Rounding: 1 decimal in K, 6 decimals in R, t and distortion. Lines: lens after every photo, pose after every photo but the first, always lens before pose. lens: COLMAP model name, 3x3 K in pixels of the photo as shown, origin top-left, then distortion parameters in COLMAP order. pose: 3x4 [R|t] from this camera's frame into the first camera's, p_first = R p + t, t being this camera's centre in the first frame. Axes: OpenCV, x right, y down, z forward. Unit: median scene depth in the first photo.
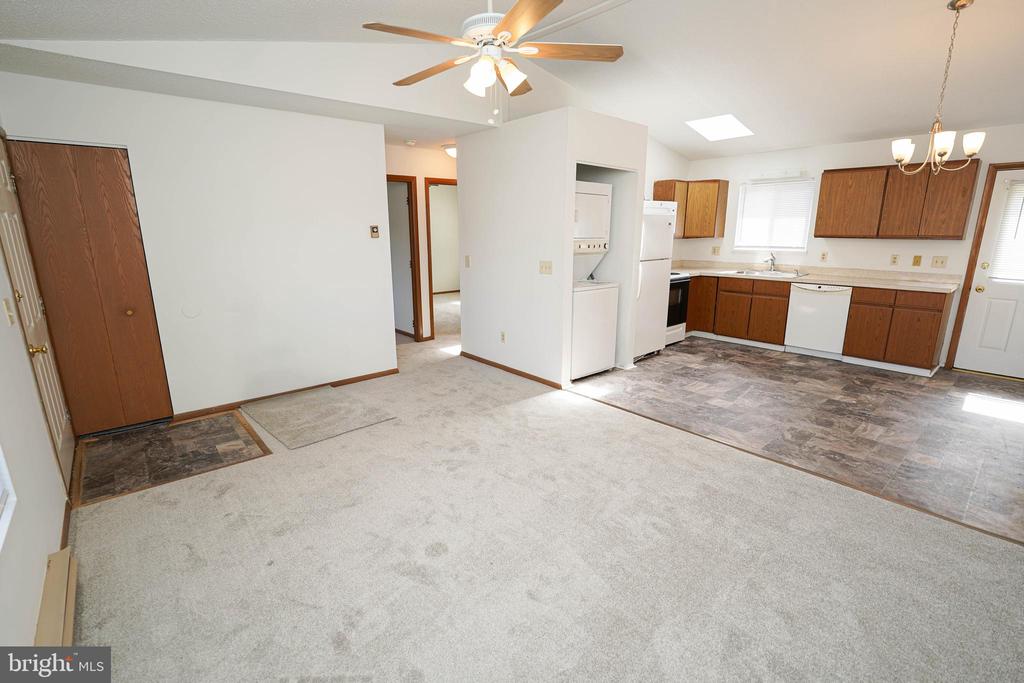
lens RADIAL K [[458.1, 0, 506.2], [0, 458.1, 340.3], [0, 0, 1]] dist [-0.015888, 0.000496]
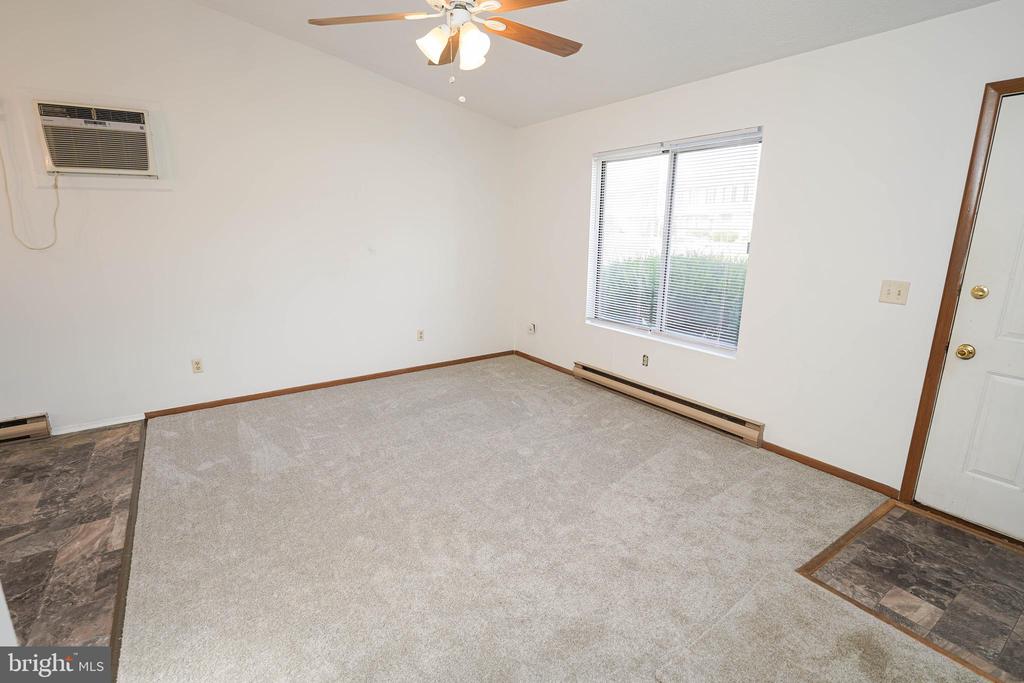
lens RADIAL K [[485.6, 0, 501.4], [0, 485.6, 336.0], [0, 0, 1]] dist [-0.017481, 0.000138]
pose [[-0.992788, -0.020566, 0.118109, -0.122363], [0.034862, 0.893082, 0.448541, -0.254779], [-0.114706, 0.449424, -0.885924, 1.048781]]
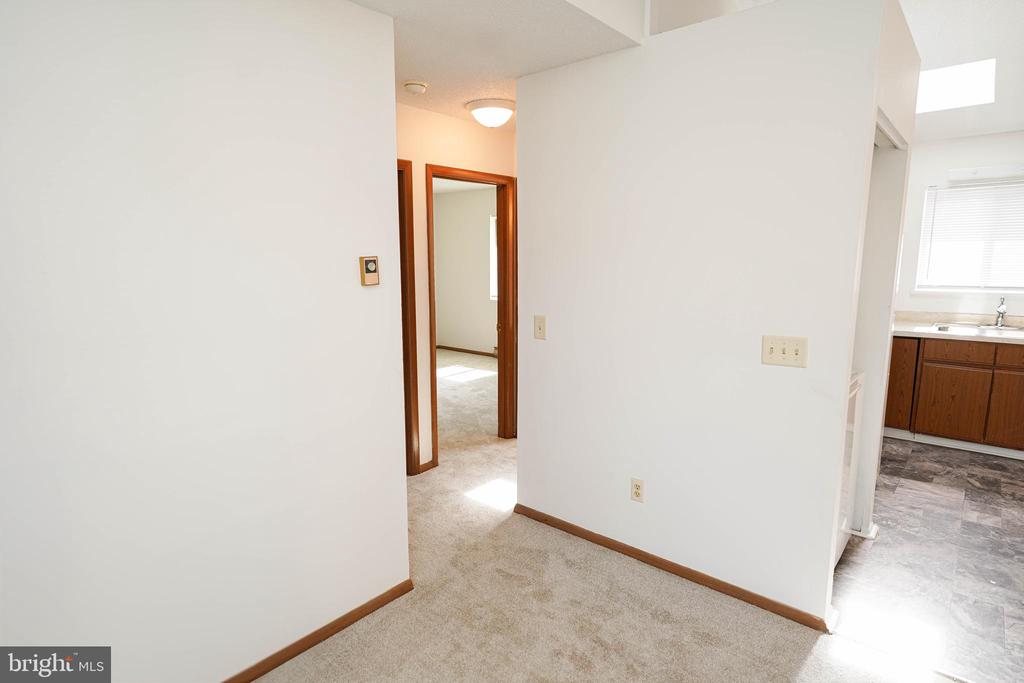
lens RADIAL K [[553.6, 0, 510.0], [0, 553.6, 337.3], [0, 0, 1]] dist [0.003586, -0.000013]
pose [[0.988606, -0.021274, 0.149016, -0.239057], [0.034416, 0.995685, -0.086177, -0.130496], [-0.146540, 0.090323, 0.985072, 0.493676]]
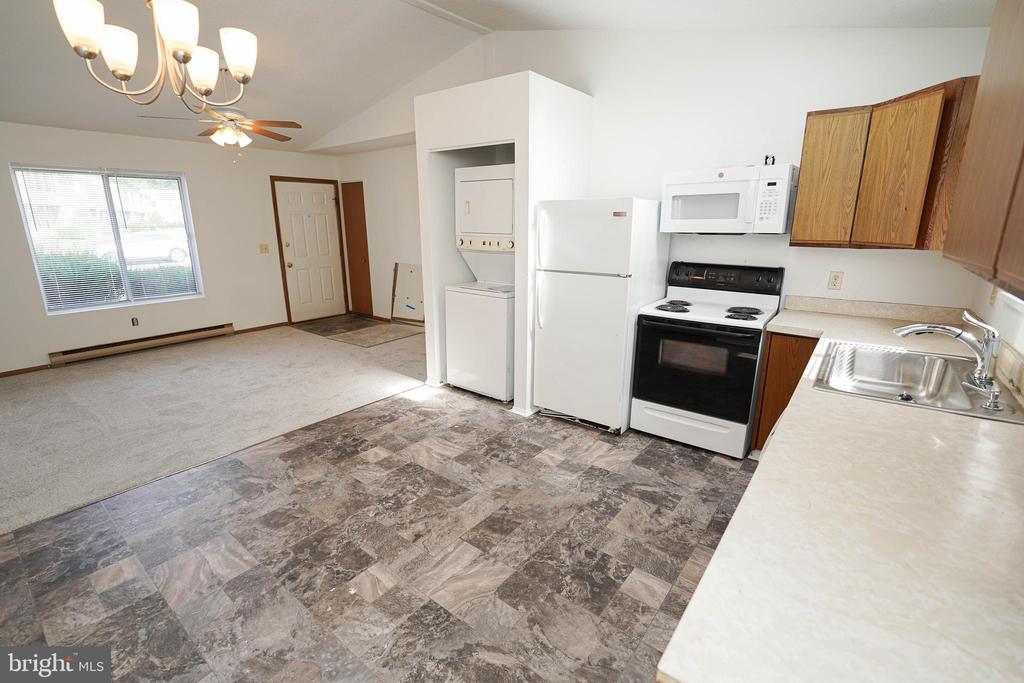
lens RADIAL K [[458.1, 0, 506.2], [0, 458.1, 340.3], [0, 0, 1]] dist [-0.015888, 0.000496]
pose [[0.201115, 0.251777, -0.946658, 1.057218], [-0.230931, 0.951351, 0.203965, -0.221979], [0.951958, 0.177592, 0.249475, 0.880917]]
